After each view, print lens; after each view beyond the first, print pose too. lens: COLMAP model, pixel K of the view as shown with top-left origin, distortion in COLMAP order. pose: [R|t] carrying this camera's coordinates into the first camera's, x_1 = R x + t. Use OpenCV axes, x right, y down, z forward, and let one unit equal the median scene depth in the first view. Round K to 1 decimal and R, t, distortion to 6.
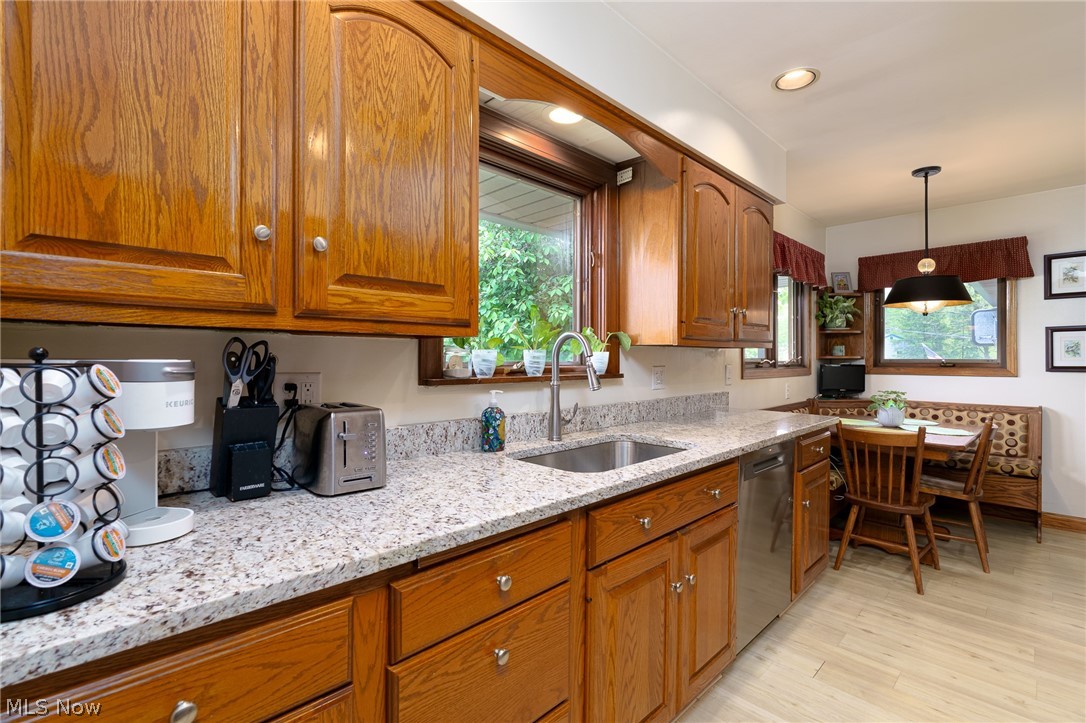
lens RADIAL K [[490.1, 0, 560.3], [0, 490.1, 355.0], [0, 0, 1]] dist [-0.018026, 0.008633]
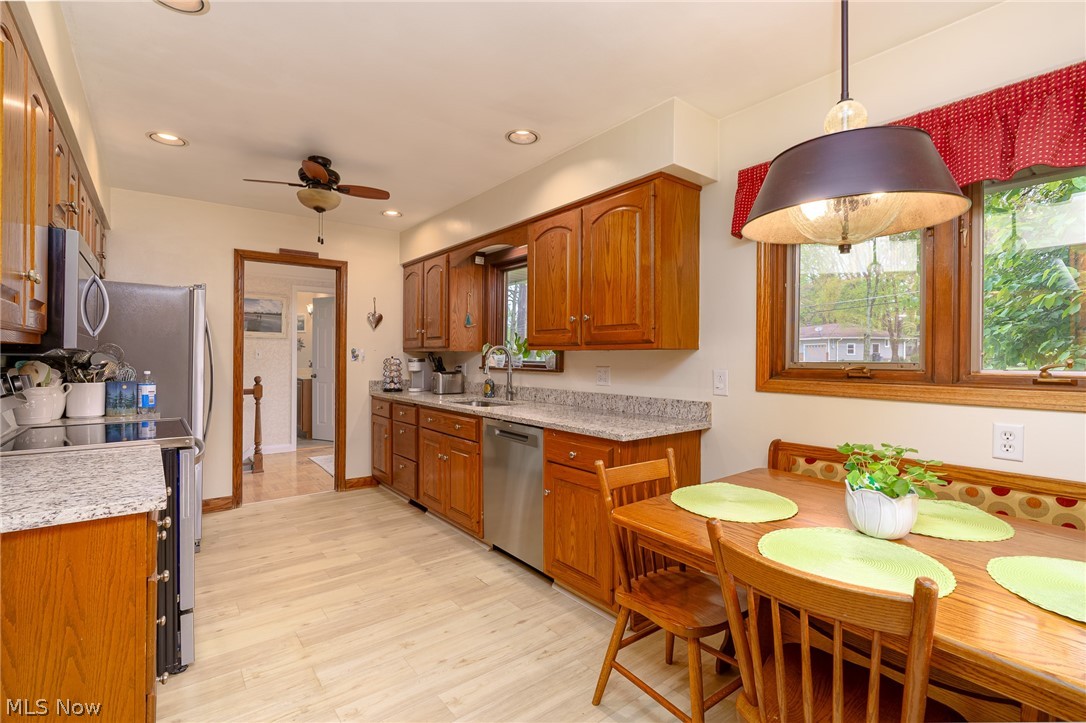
lens RADIAL K [[502.1, 0, 549.1], [0, 502.1, 361.3], [0, 0, 1]] dist [-0.013605, 0.000426]
pose [[-0.119369, 0.001708, -0.992848, 1.967508], [-0.004407, 0.999988, 0.002250, 0.010966], [0.992840, 0.004644, -0.119360, 1.383368]]
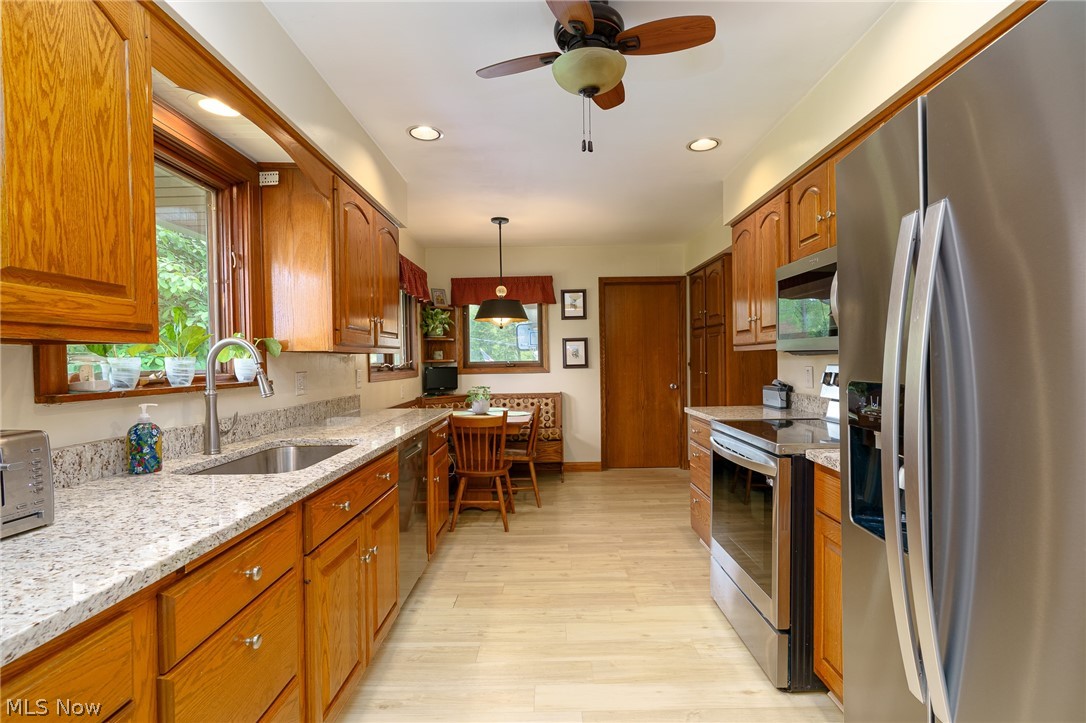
lens RADIAL K [[502.1, 0, 549.1], [0, 502.1, 361.3], [0, 0, 1]] dist [-0.013605, 0.000426]
pose [[0.710779, -0.014794, 0.703260, -0.221760], [0.012607, 0.999886, 0.008292, -0.001945], [-0.703303, 0.002972, 0.710884, -0.127337]]
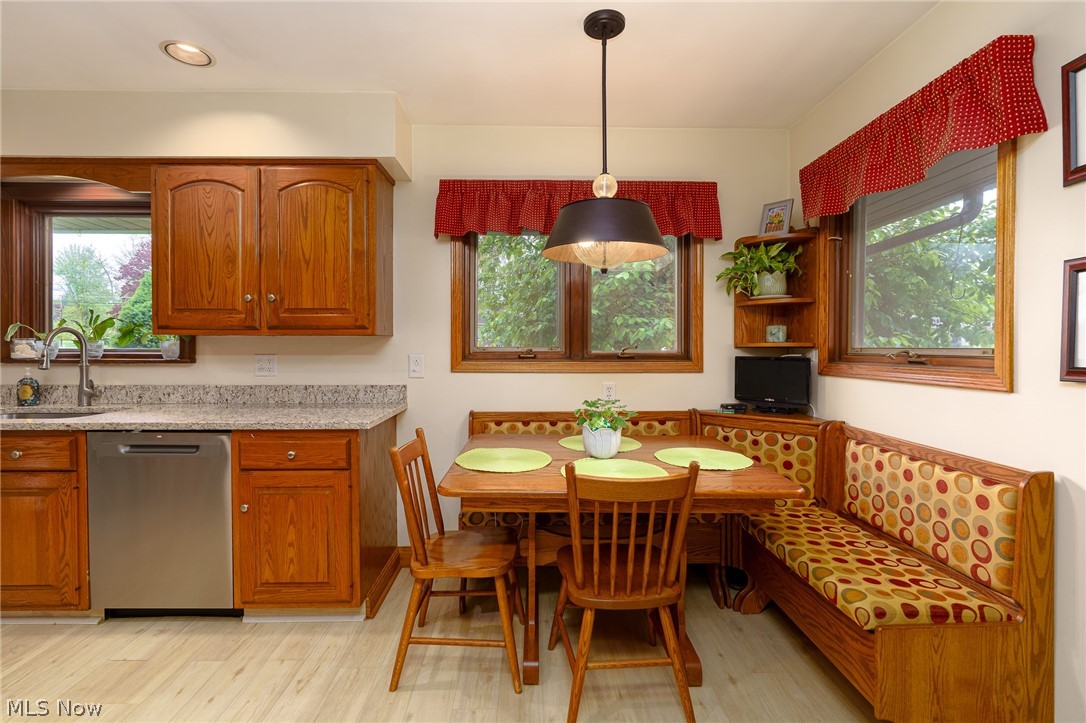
lens RADIAL K [[490.1, 0, 560.3], [0, 490.1, 355.0], [0, 0, 1]] dist [-0.018026, 0.008633]
pose [[0.731811, 0.009648, -0.681440, 1.871247], [0.003756, 0.999828, 0.018189, 0.011182], [0.681498, -0.015870, 0.731648, 0.905082]]
